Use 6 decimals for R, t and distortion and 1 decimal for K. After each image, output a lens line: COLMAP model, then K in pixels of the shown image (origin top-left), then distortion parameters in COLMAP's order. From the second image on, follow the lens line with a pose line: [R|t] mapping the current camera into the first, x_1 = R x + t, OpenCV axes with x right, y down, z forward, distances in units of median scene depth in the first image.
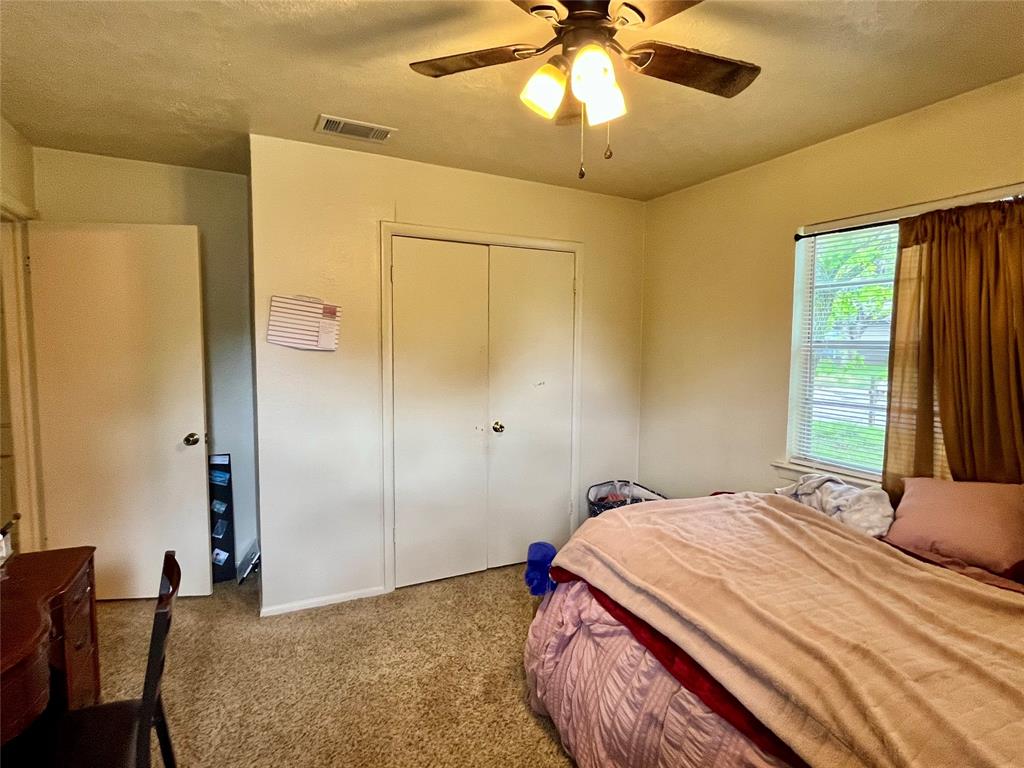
lens RADIAL K [[512.2, 0, 512.0], [0, 512.2, 384.0], [0, 0, 1]] dist [0.002818, 0.000484]
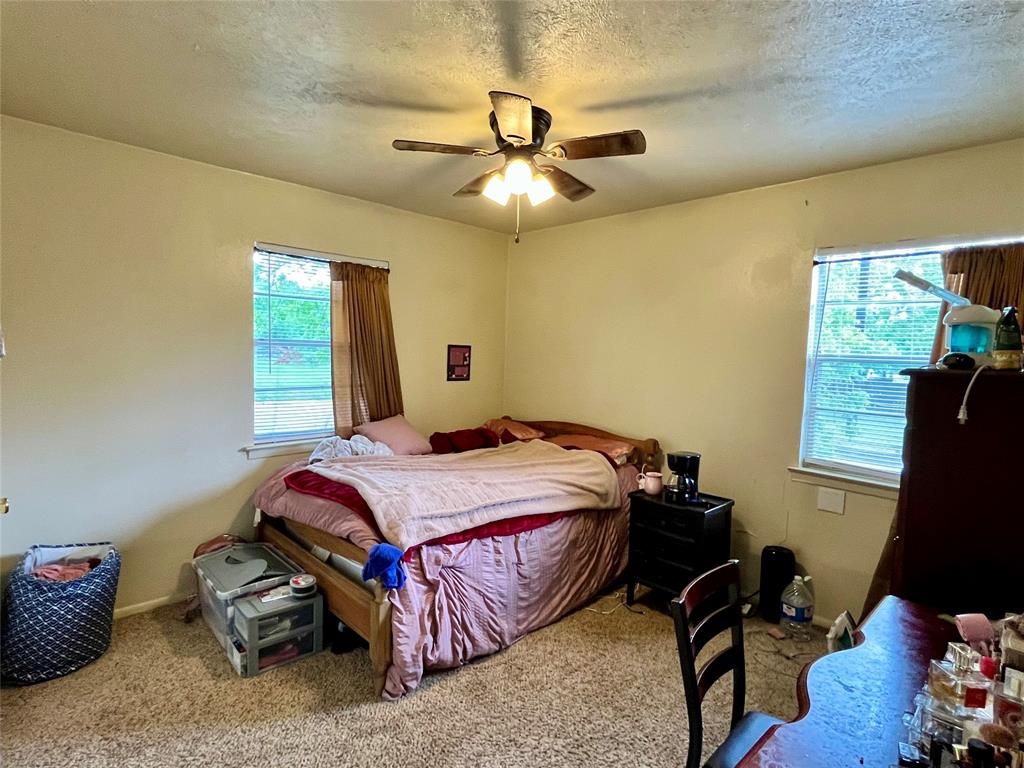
lens RADIAL K [[512.2, 0, 512.0], [0, 512.2, 384.0], [0, 0, 1]] dist [0.002818, 0.000484]
pose [[-0.254362, -0.082470, 0.963586, -0.871076], [0.042236, 0.994460, 0.096261, -0.084258], [-0.966186, 0.065184, -0.249470, 0.893273]]
